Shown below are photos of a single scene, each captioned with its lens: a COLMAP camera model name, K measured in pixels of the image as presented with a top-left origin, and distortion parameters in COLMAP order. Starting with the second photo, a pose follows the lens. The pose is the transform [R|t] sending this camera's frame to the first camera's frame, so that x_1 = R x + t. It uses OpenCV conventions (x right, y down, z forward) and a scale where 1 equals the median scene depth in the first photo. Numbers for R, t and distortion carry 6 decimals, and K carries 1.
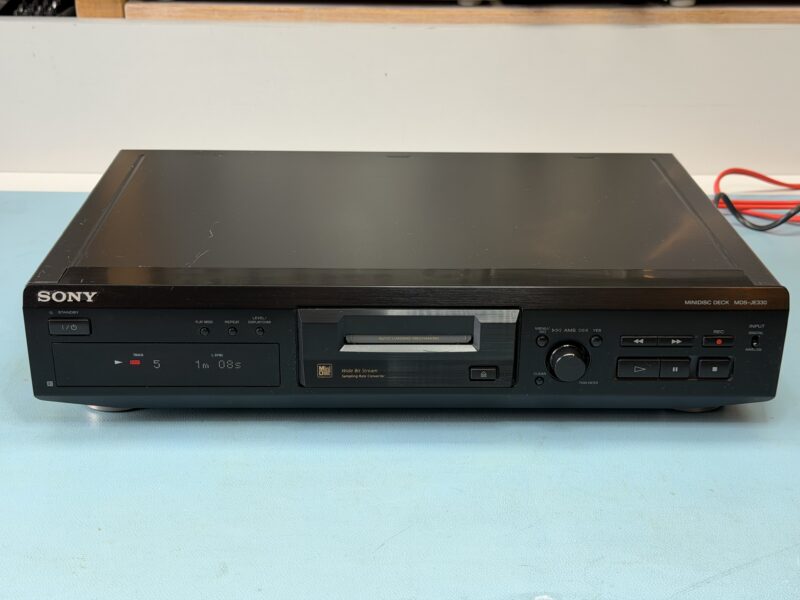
lens RADIAL K [[1116.3, 0, 406.8], [0, 1116.3, 298.0], [0, 0, 1]] dist [0.098185, 0.000000]
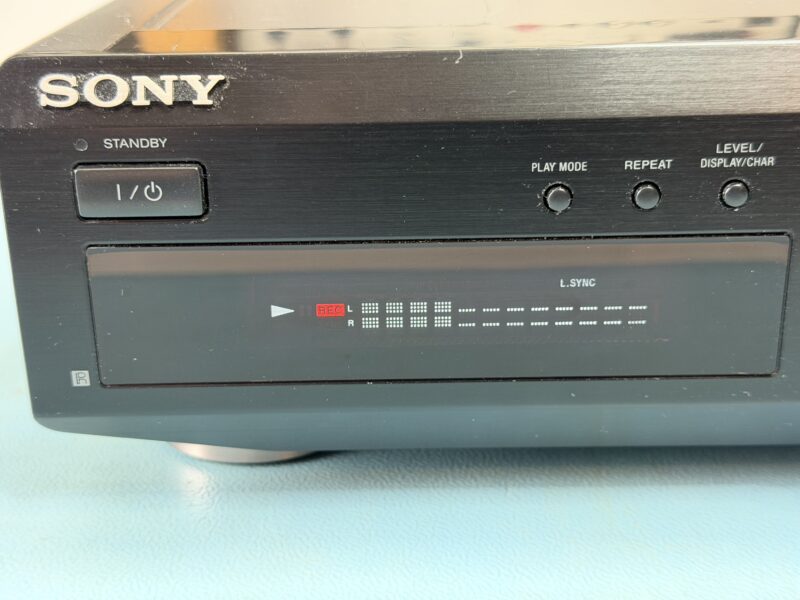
lens RADIAL K [[1116.3, 0, 396.0], [0, 1116.3, 304.4], [0, 0, 1]] dist [0.098185, 0.000000]
pose [[0.999153, -0.023971, -0.033459, -0.213609], [0.022141, 0.998293, -0.054040, 0.074524], [0.034697, 0.053254, 0.997978, 0.676157]]
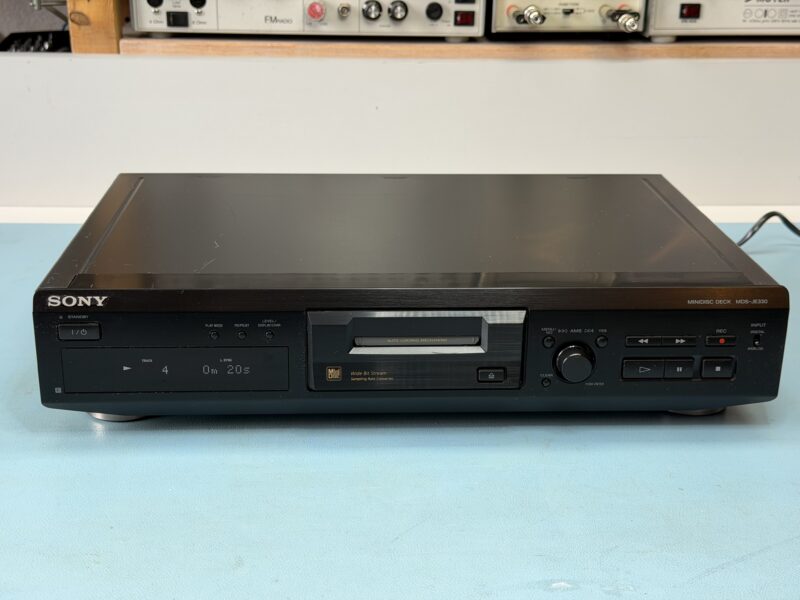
lens RADIAL K [[1116.3, 0, 408.8], [0, 1116.3, 303.4], [0, 0, 1]] dist [0.098185, 0.000000]
pose [[0.999567, -0.009597, 0.027829, -0.033330], [0.011141, 0.998375, -0.055880, 0.058672], [-0.027248, 0.056166, 0.998050, -0.009571]]
